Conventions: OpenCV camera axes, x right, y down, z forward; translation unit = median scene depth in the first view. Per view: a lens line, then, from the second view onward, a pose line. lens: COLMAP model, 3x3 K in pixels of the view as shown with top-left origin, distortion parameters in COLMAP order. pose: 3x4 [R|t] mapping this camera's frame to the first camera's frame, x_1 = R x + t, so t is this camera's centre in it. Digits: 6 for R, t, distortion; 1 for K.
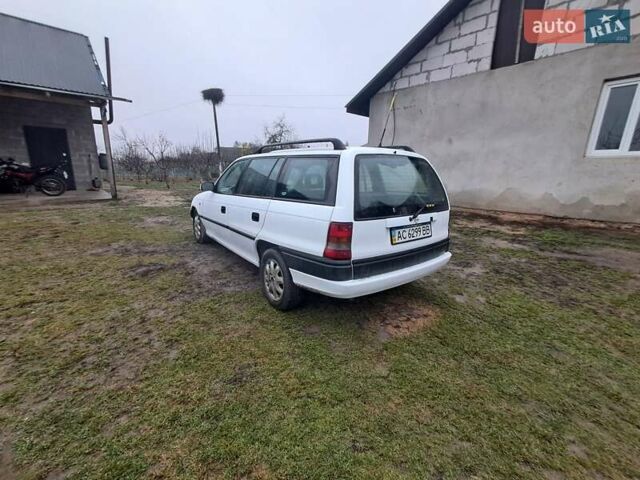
lens RADIAL K [[299.0, 0, 320.0], [0, 299.0, 240.0], [0, 0, 1]] dist [0.001404, 0.000526]
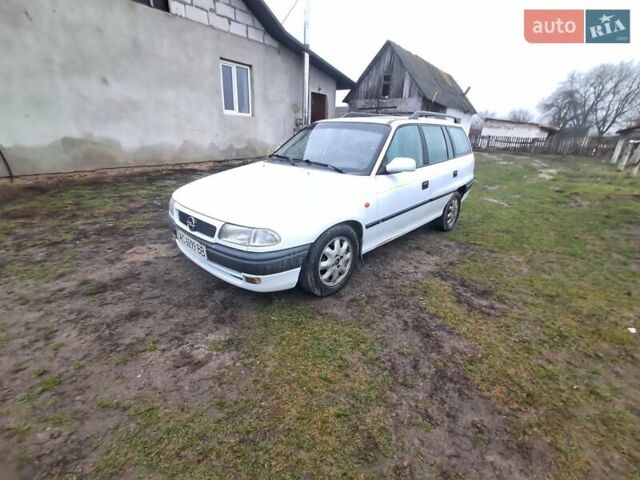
lens RADIAL K [[299.0, 0, 320.0], [0, 299.0, 240.0], [0, 0, 1]] dist [0.001404, 0.000526]
pose [[-0.205780, -0.362963, 0.908798, -0.618880], [0.183686, 0.897840, 0.400178, -0.205889], [-0.961205, 0.249282, -0.118086, 0.796801]]
